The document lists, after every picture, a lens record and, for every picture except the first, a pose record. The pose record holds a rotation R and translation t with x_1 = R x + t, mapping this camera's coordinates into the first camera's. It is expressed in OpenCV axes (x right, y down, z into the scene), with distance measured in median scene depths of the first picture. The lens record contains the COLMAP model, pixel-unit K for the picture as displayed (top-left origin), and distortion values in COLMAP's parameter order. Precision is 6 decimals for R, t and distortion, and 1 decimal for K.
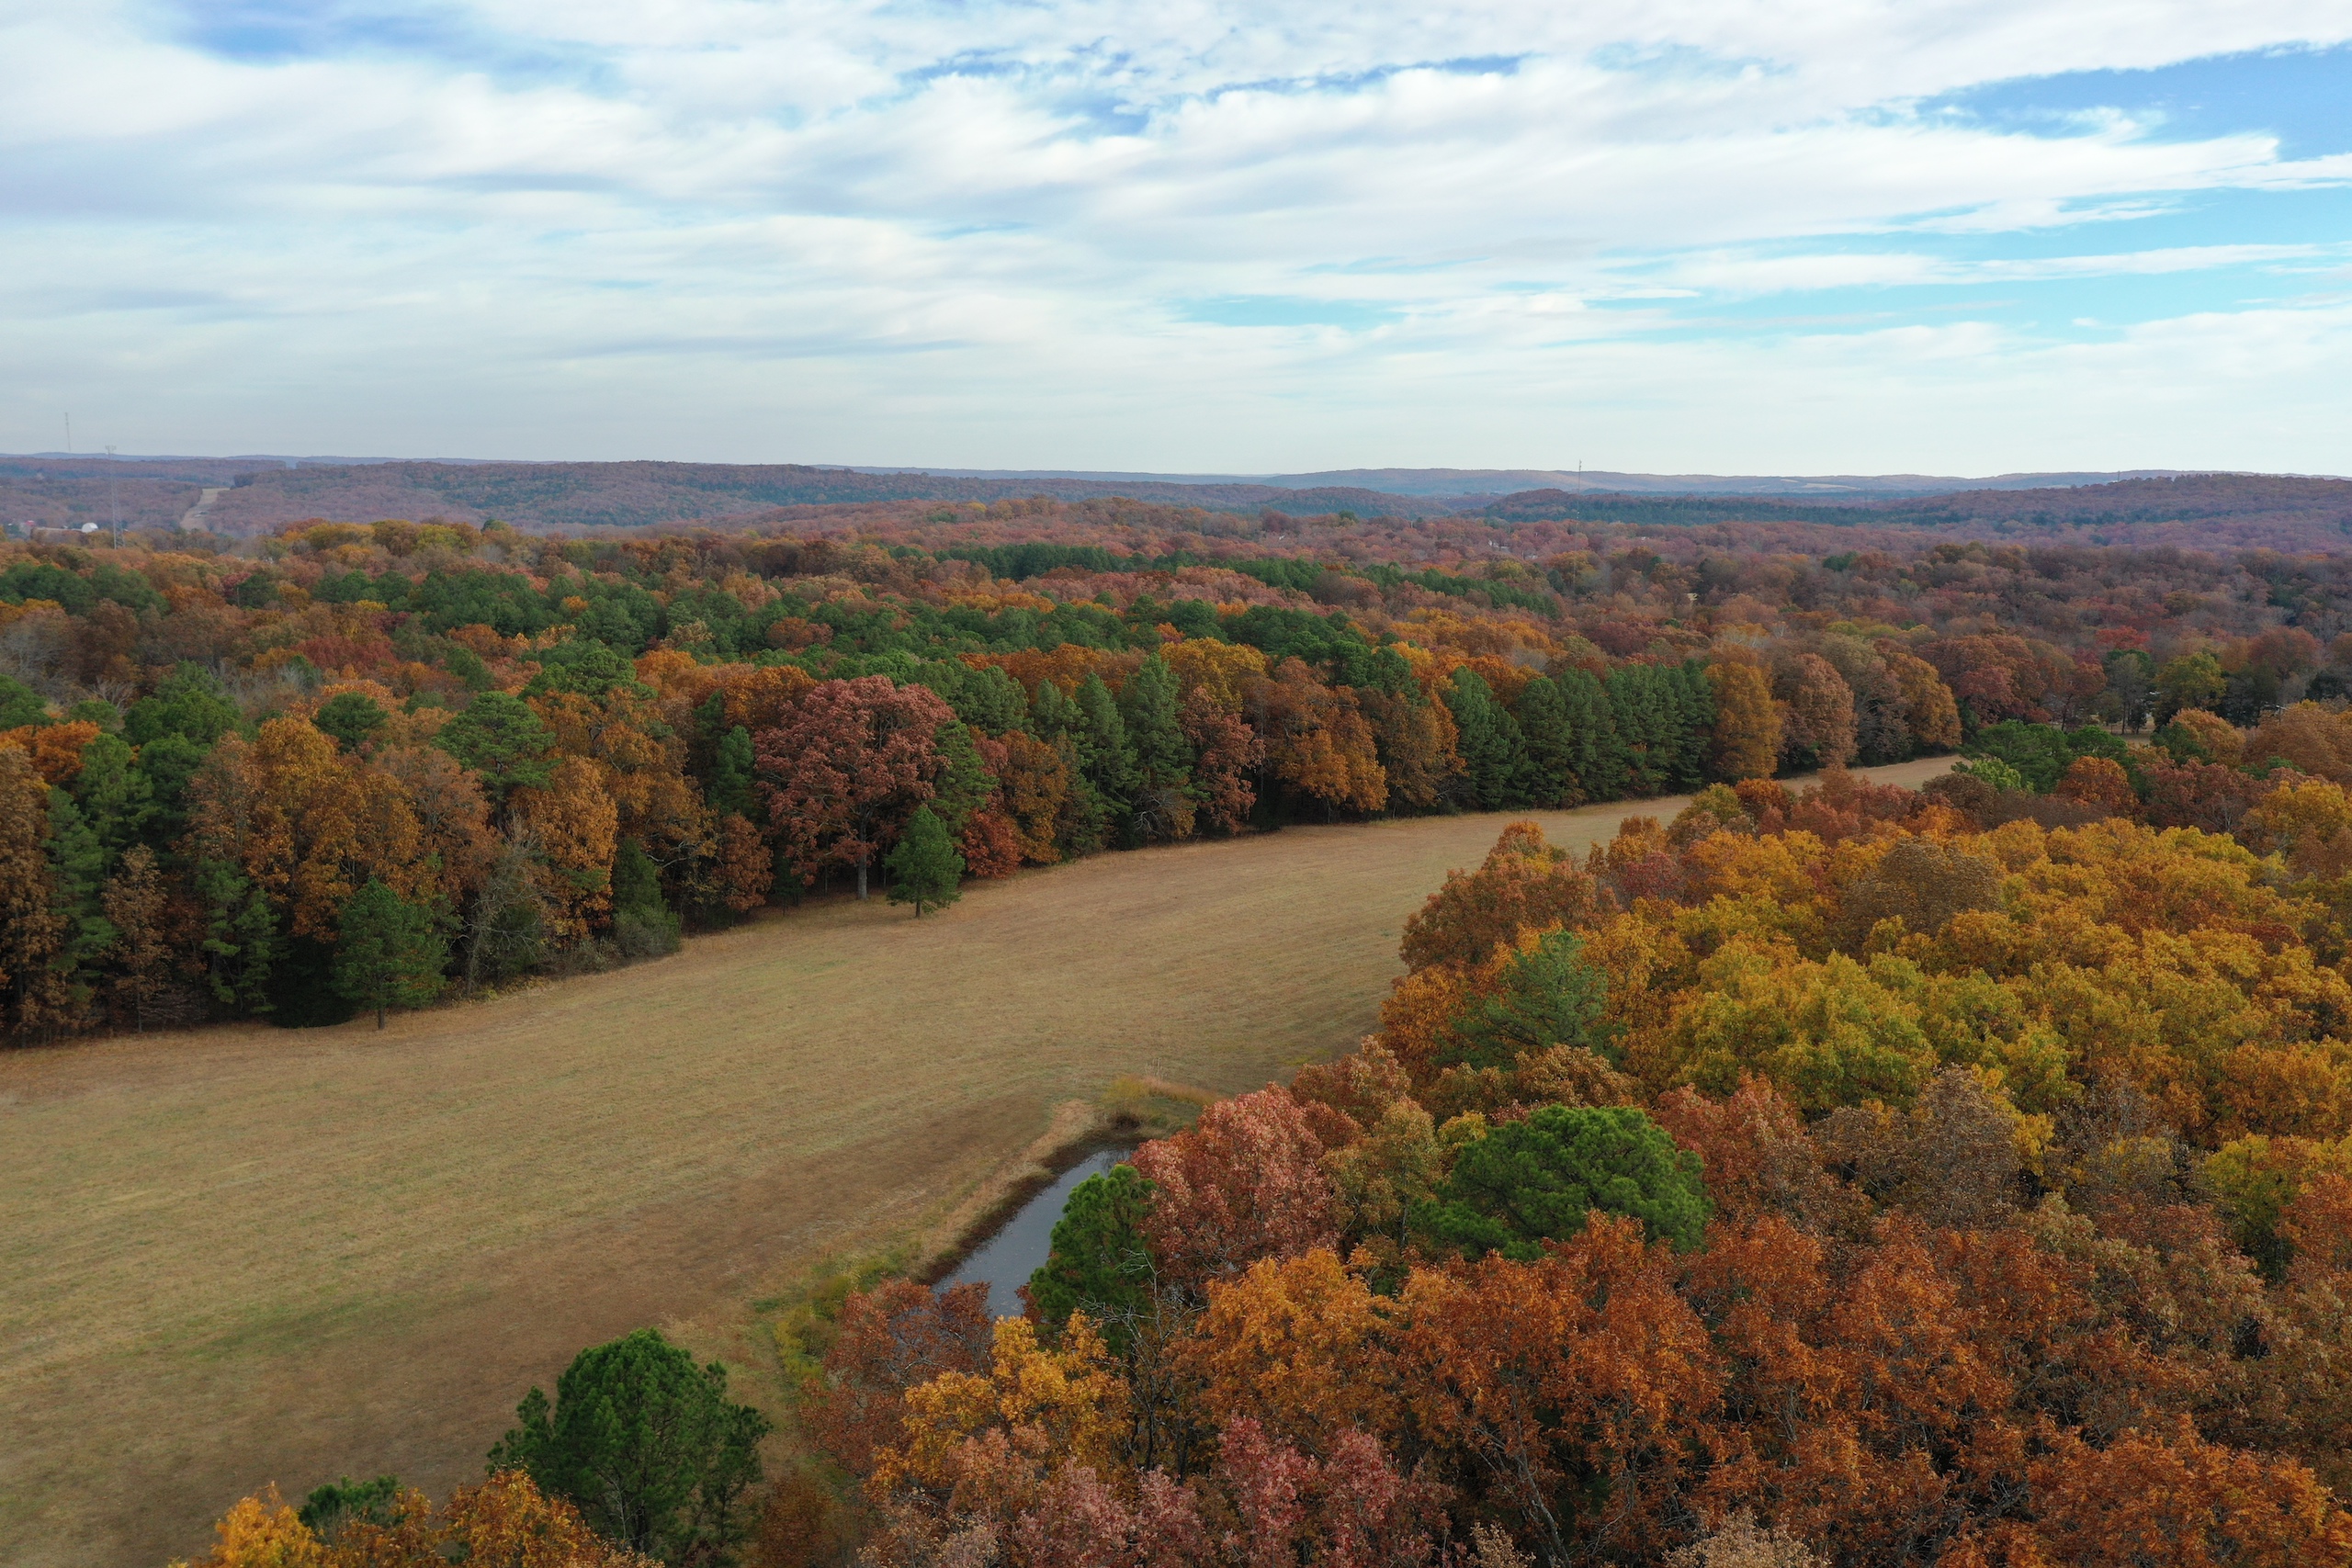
lens RADIAL K [[1866.2, 0, 1176.0], [0, 1866.2, 784.0], [0, 0, 1]] dist [0.000634, 0.007564]
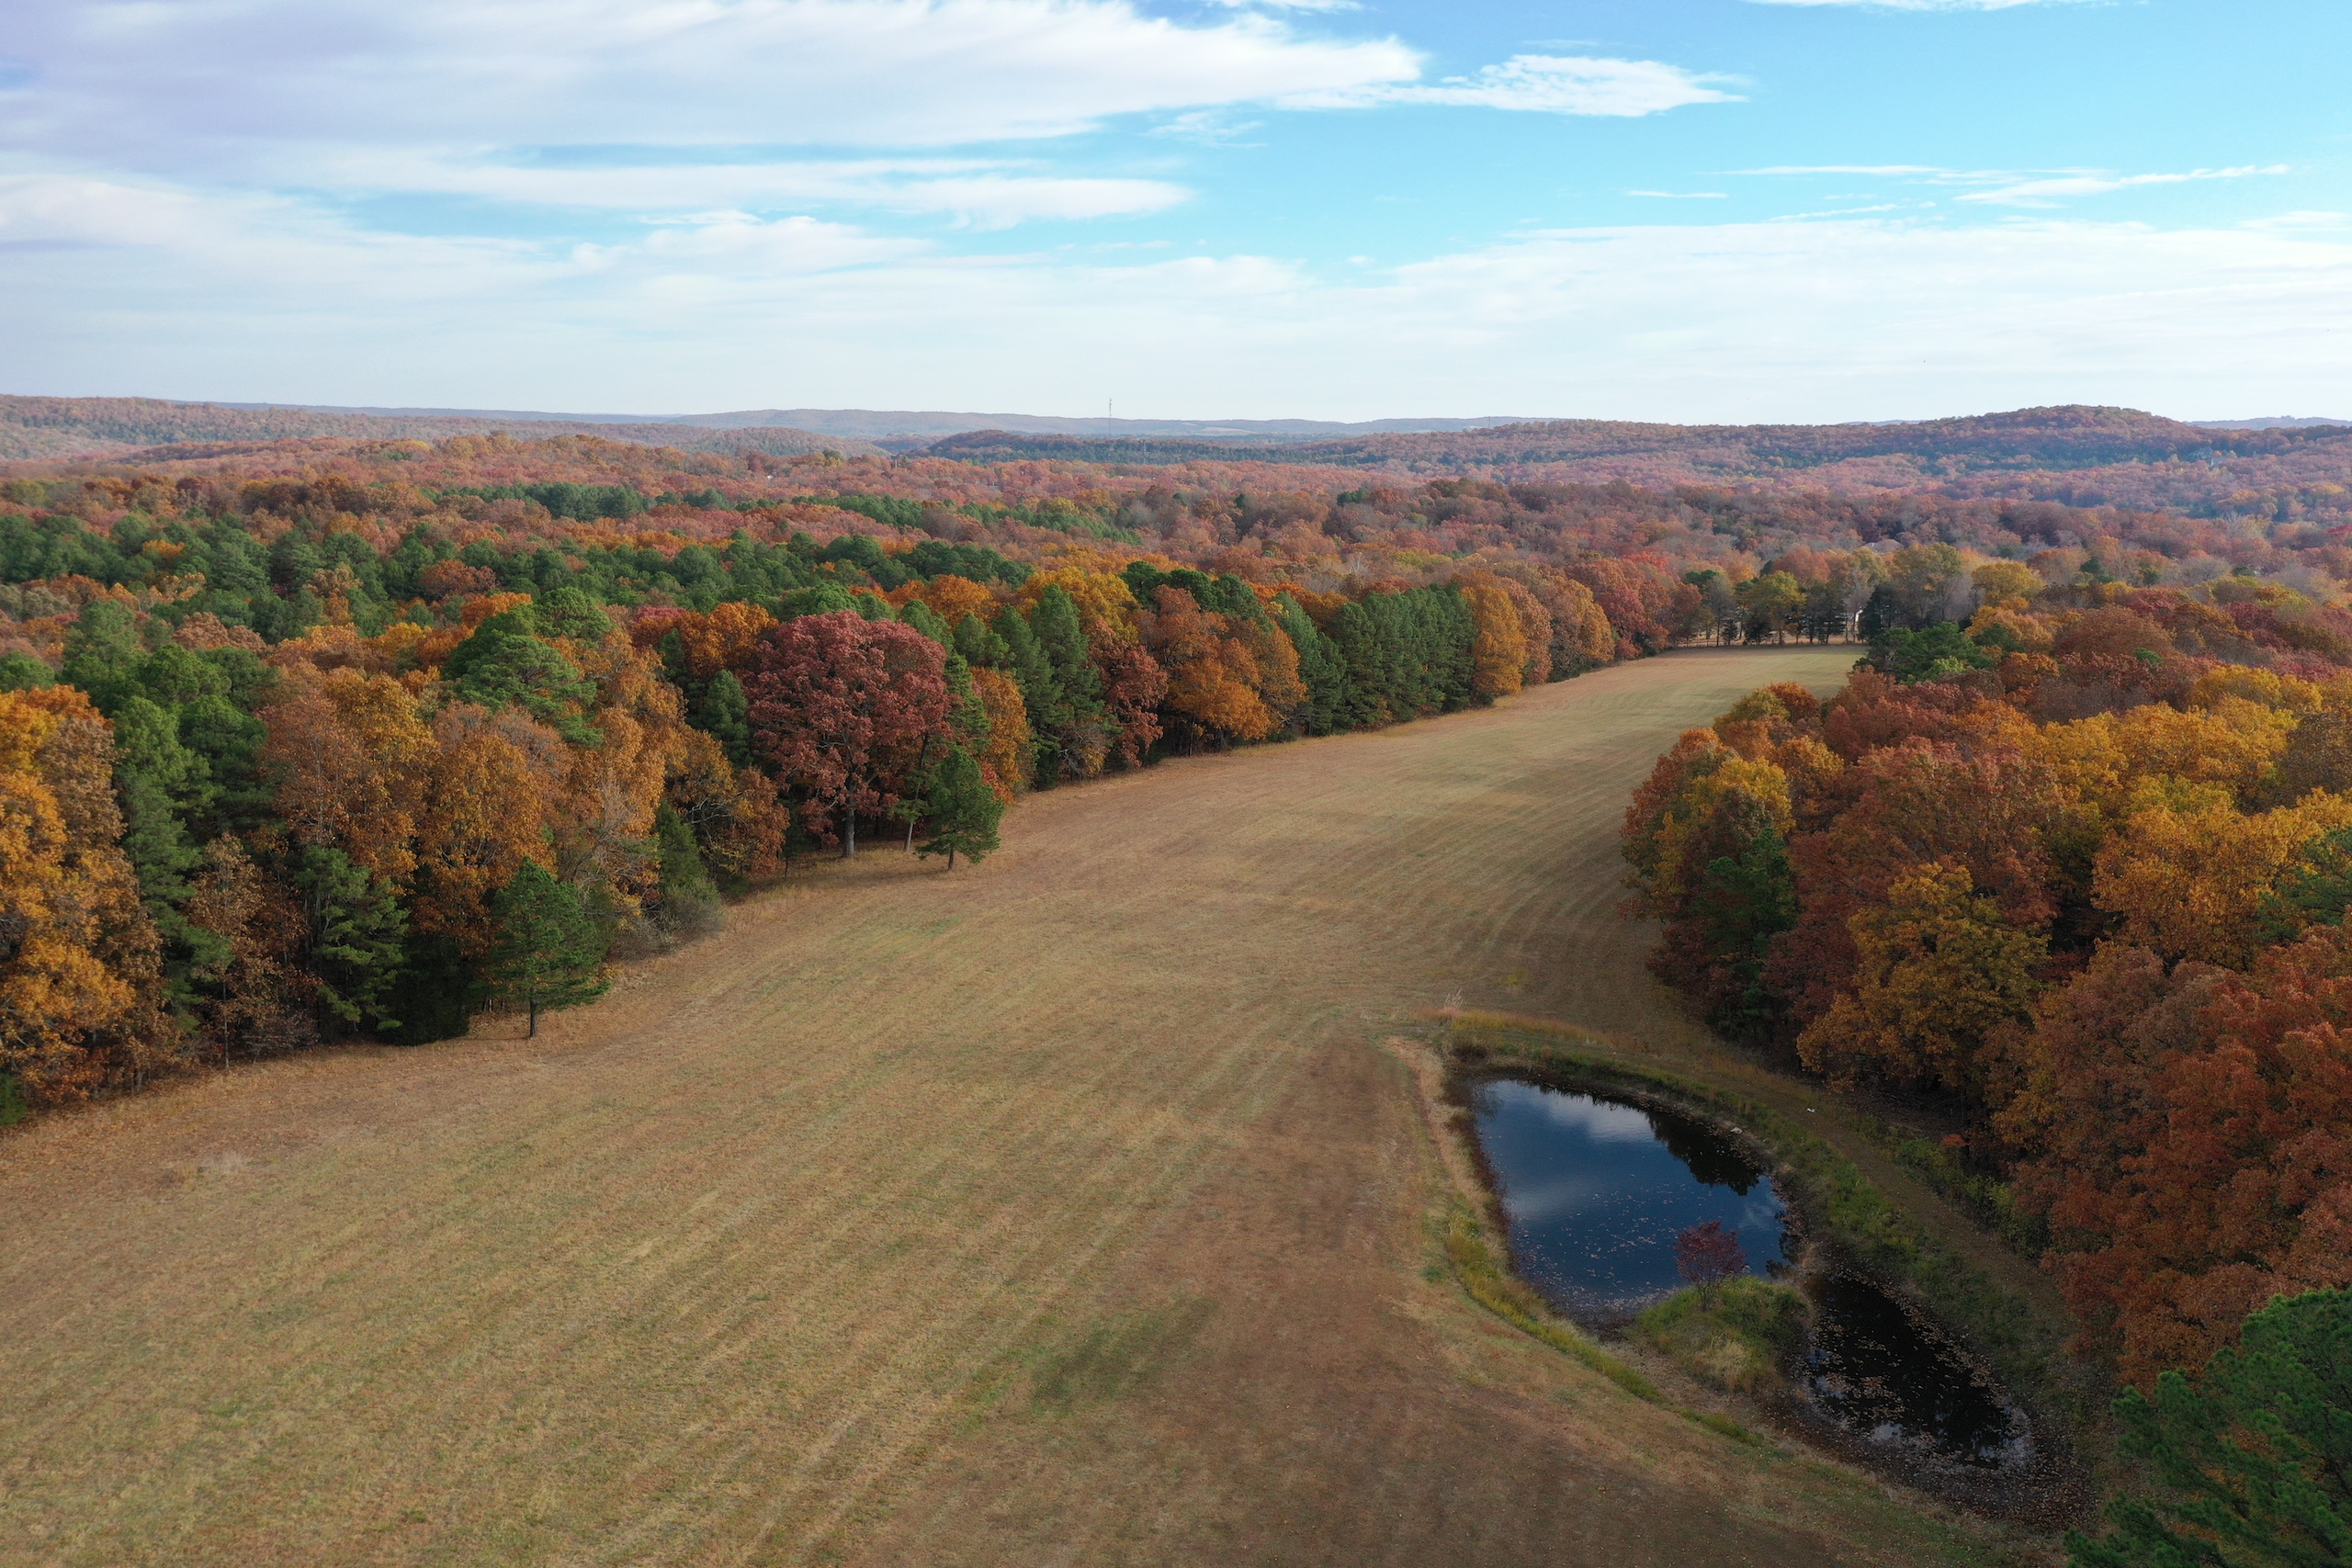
lens RADIAL K [[1866.2, 0, 1176.0], [0, 1866.2, 784.0], [0, 0, 1]] dist [0.000634, 0.007564]
pose [[0.949690, -0.053720, 0.308550, -0.196288], [0.044459, 0.998327, 0.036971, -0.000249], [-0.310020, -0.021393, 0.950489, 0.055385]]
